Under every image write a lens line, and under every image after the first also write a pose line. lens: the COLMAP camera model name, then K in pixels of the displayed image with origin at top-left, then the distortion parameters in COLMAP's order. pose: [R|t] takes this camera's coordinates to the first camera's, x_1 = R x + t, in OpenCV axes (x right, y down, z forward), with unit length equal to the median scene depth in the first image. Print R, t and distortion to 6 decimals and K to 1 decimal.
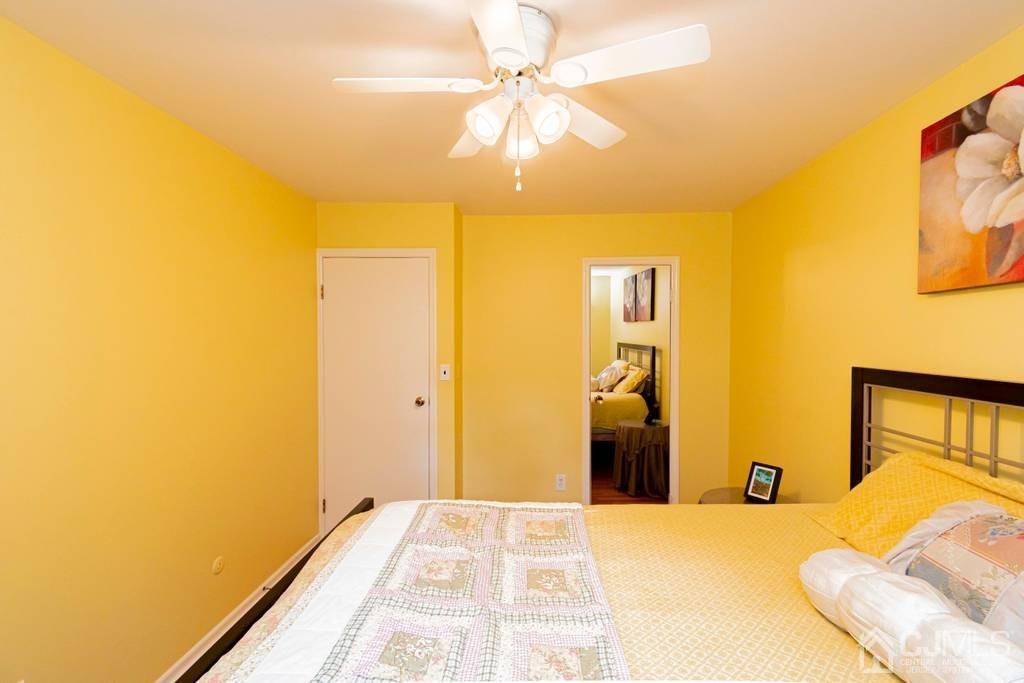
lens RADIAL K [[455.1, 0, 513.1], [0, 455.1, 343.5], [0, 0, 1]] dist [0.000704, 0.000054]
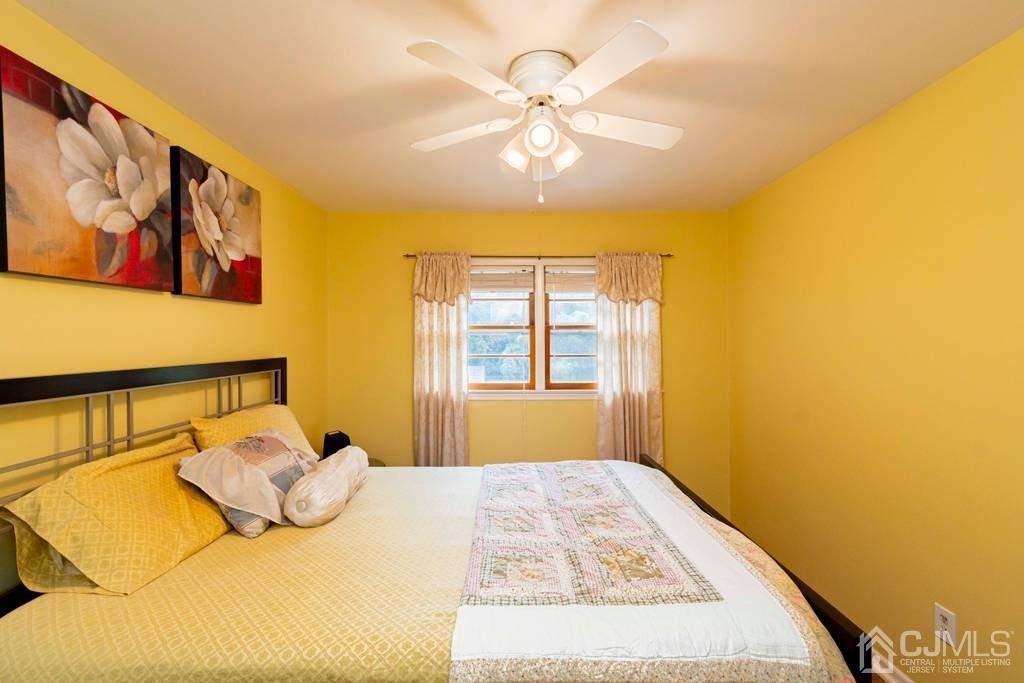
lens RADIAL K [[455.1, 0, 513.4], [0, 455.1, 337.6], [0, 0, 1]] dist [0.000704, 0.000054]
pose [[-0.998601, 0.004296, -0.052697, 0.141771], [0.003666, 0.999921, 0.012035, -0.009115], [0.052745, 0.011825, -0.998538, 2.080184]]
